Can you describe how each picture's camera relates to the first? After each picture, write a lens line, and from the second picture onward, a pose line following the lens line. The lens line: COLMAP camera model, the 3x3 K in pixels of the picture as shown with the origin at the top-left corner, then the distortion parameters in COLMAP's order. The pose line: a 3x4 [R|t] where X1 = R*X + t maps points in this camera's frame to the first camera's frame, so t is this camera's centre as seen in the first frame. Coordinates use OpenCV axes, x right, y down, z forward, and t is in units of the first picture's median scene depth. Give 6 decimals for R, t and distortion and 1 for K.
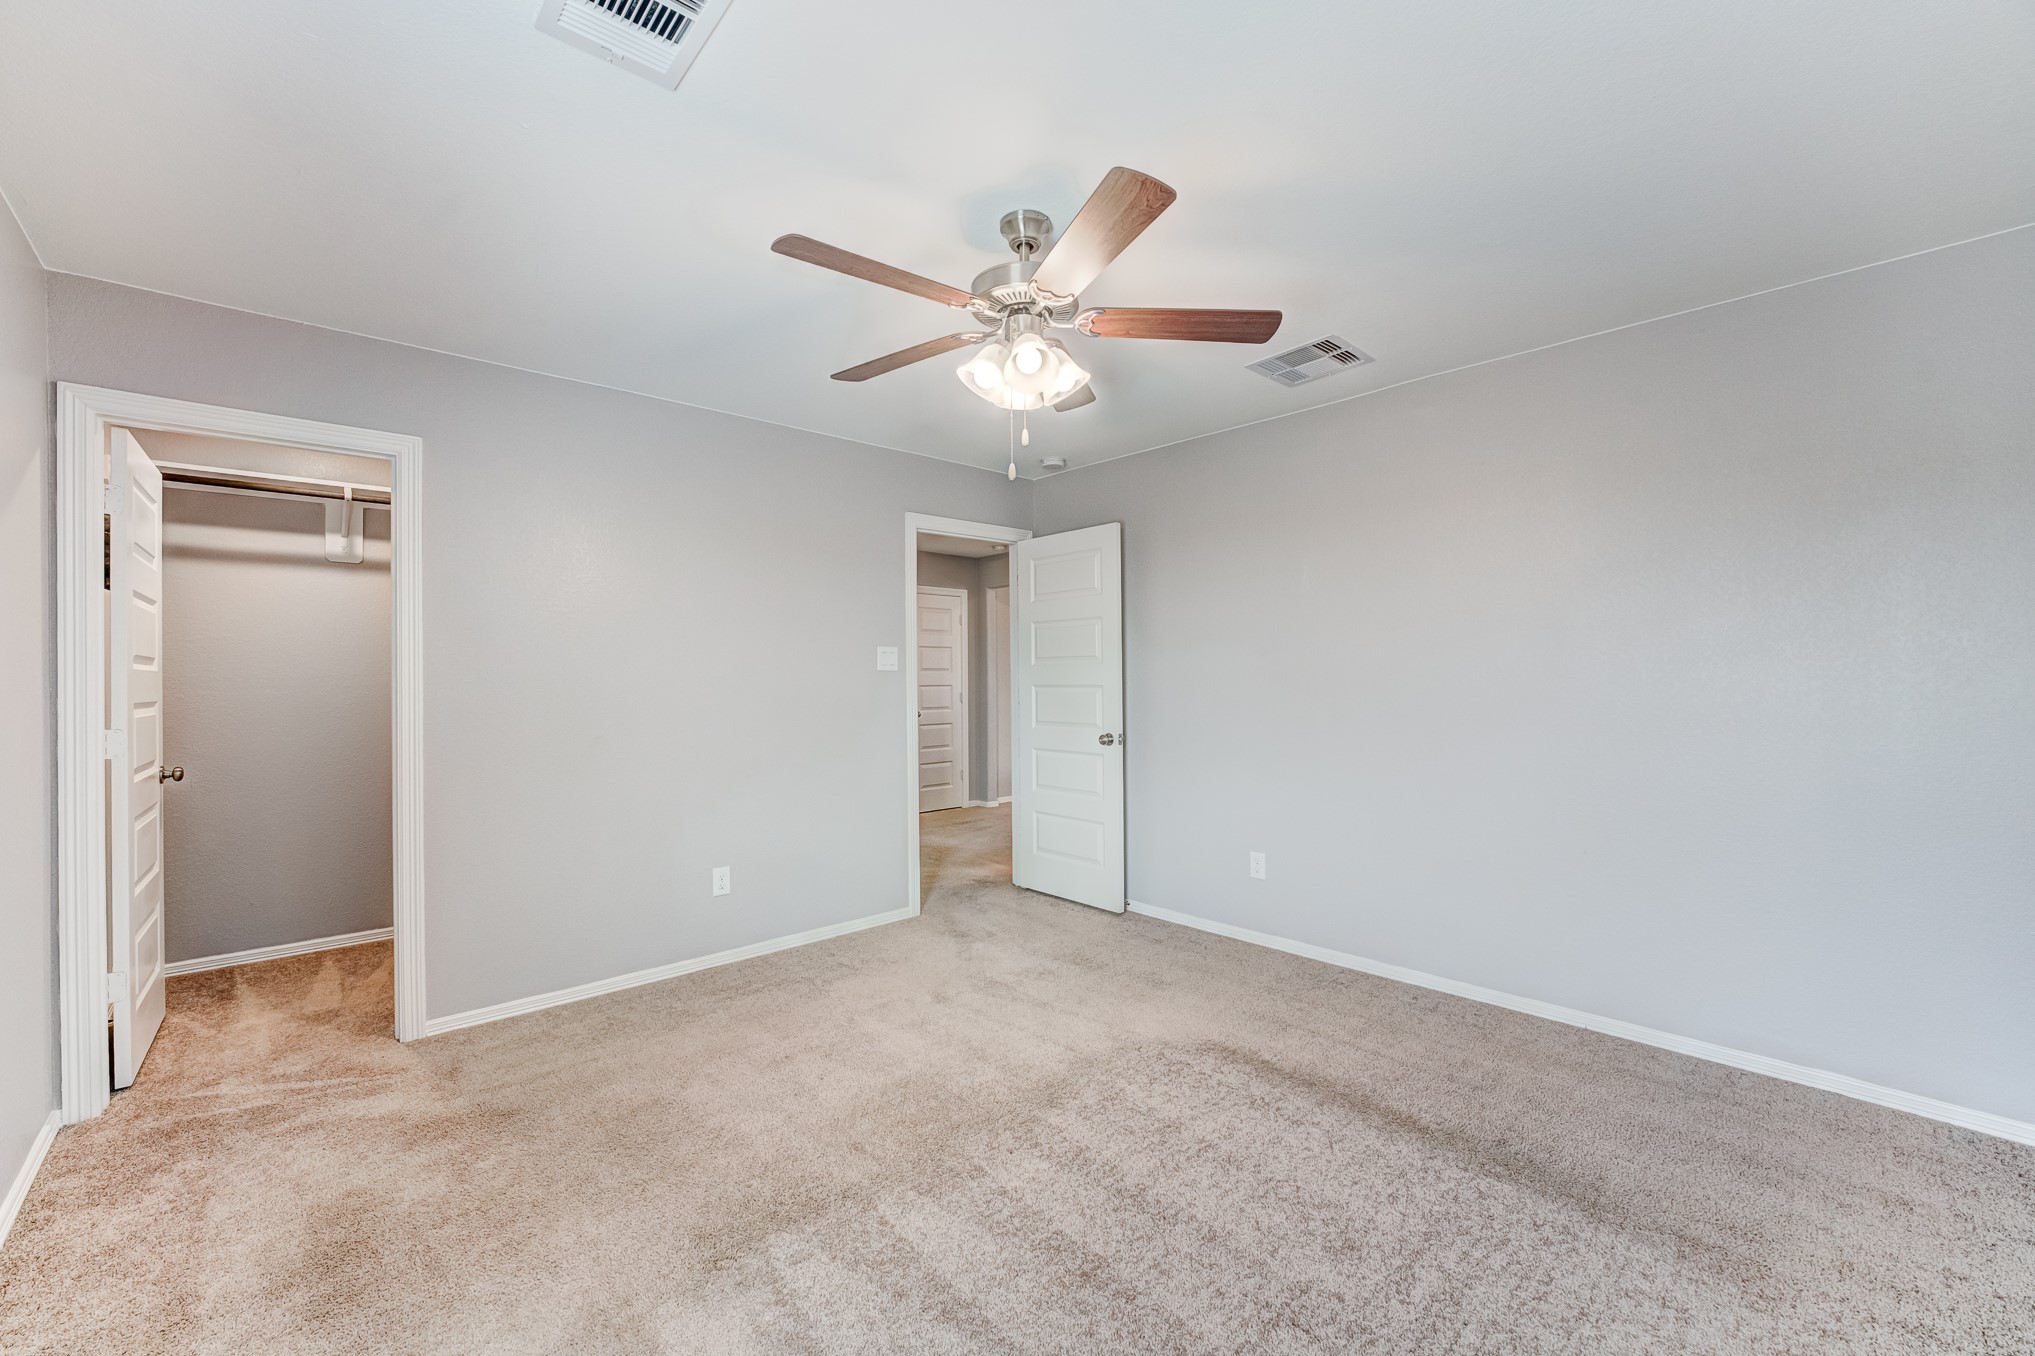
lens RADIAL K [[820.8, 0, 1008.1], [0, 820.8, 678.2], [0, 0, 1]] dist [-0.011371, 0.000034]
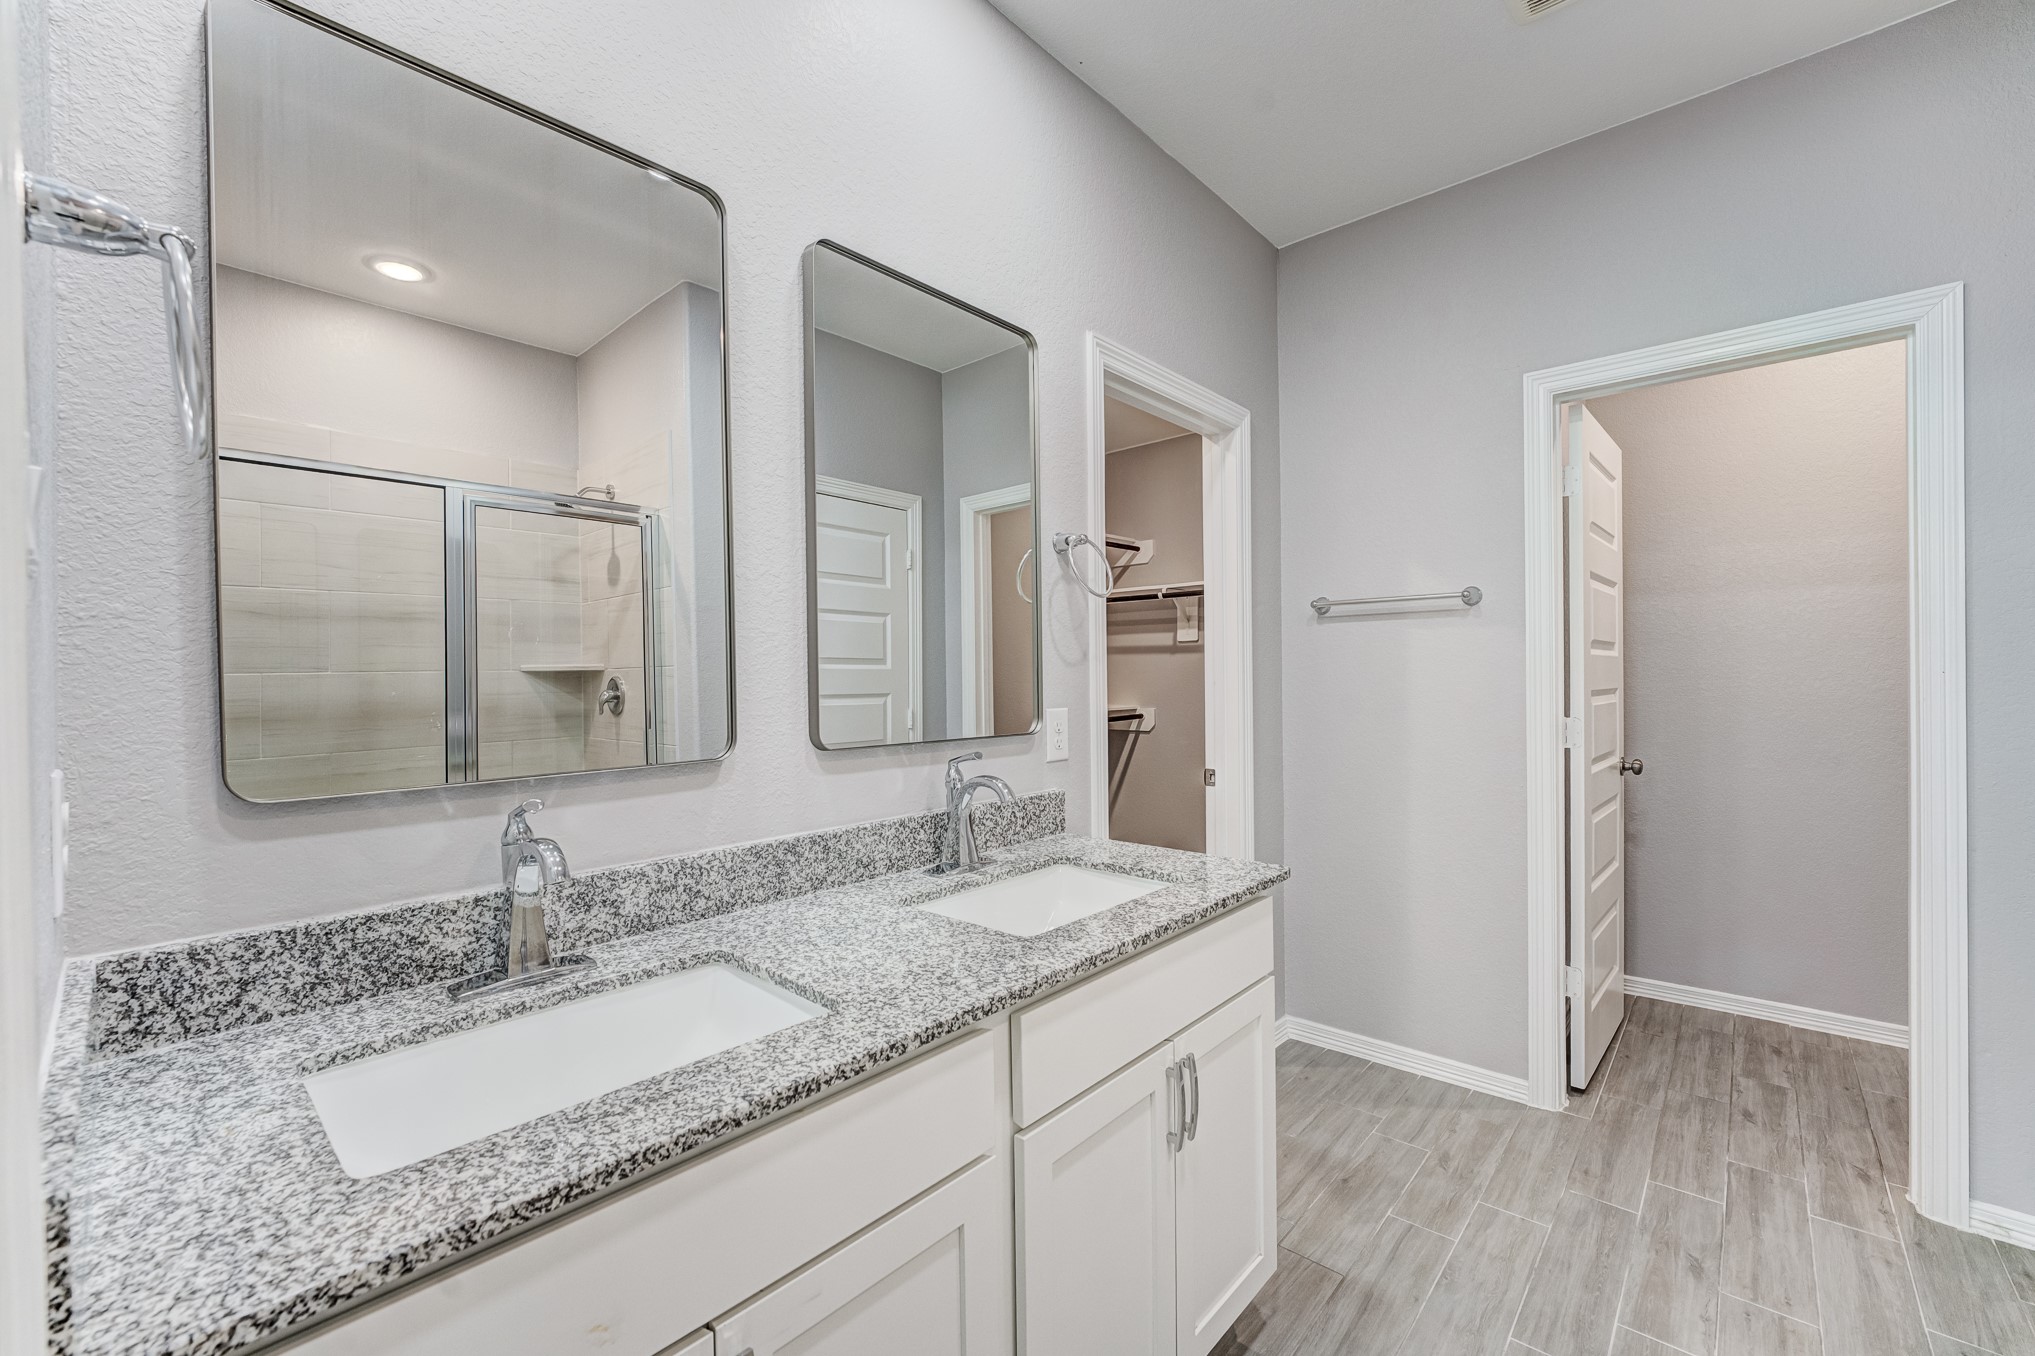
lens RADIAL K [[820.8, 0, 1008.2], [0, 820.8, 677.0], [0, 0, 1]] dist [-0.011371, 0.000034]
pose [[0.091418, 0.006670, -0.995790, -0.164994], [0.007945, 0.999941, 0.007427, 0.002422], [0.995781, -0.008591, 0.091359, 0.203638]]
